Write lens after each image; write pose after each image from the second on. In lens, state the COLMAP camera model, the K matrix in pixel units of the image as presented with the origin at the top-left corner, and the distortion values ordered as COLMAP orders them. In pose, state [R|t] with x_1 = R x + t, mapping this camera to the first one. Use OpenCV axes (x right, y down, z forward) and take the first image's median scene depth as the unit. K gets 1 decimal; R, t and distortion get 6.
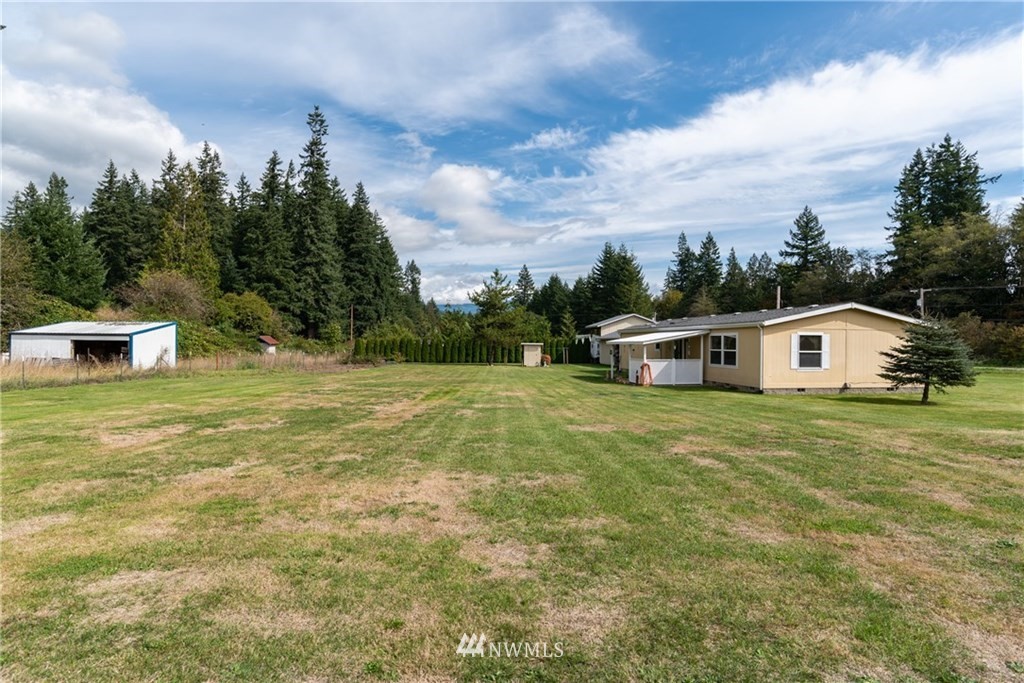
lens RADIAL K [[525.4, 0, 520.4], [0, 525.4, 341.6], [0, 0, 1]] dist [-0.066780, 0.031291]
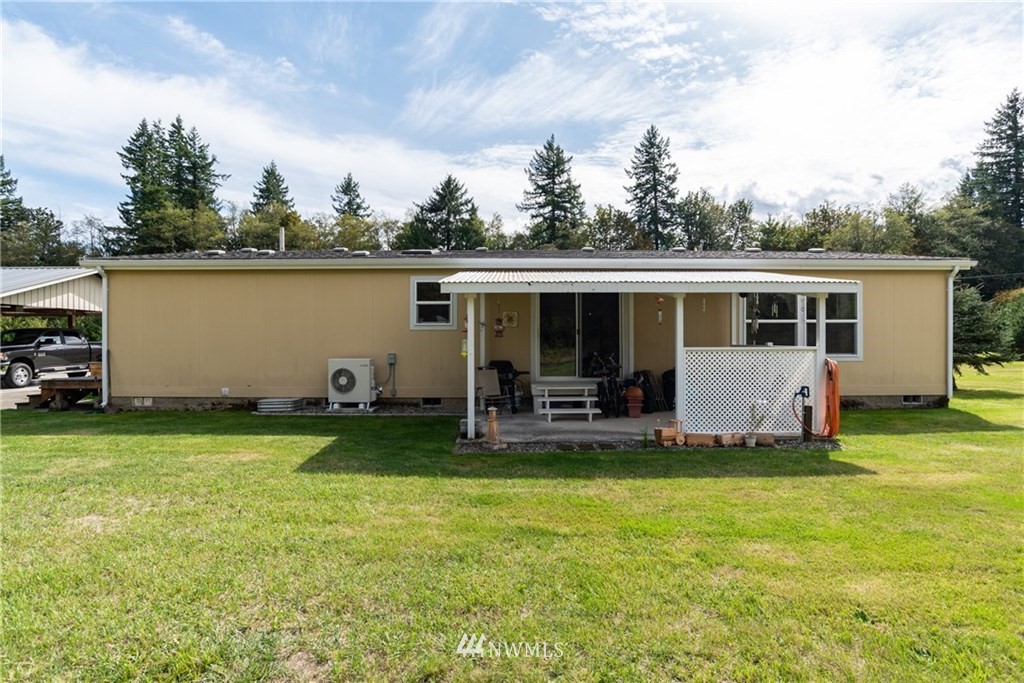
lens RADIAL K [[525.4, 0, 520.4], [0, 525.4, 341.6], [0, 0, 1]] dist [-0.066780, 0.031291]
pose [[0.143195, -0.000789, 0.989694, 0.004255], [0.000415, 1.000000, 0.000737, 0.008288], [-0.989694, 0.000305, 0.143195, 0.268702]]
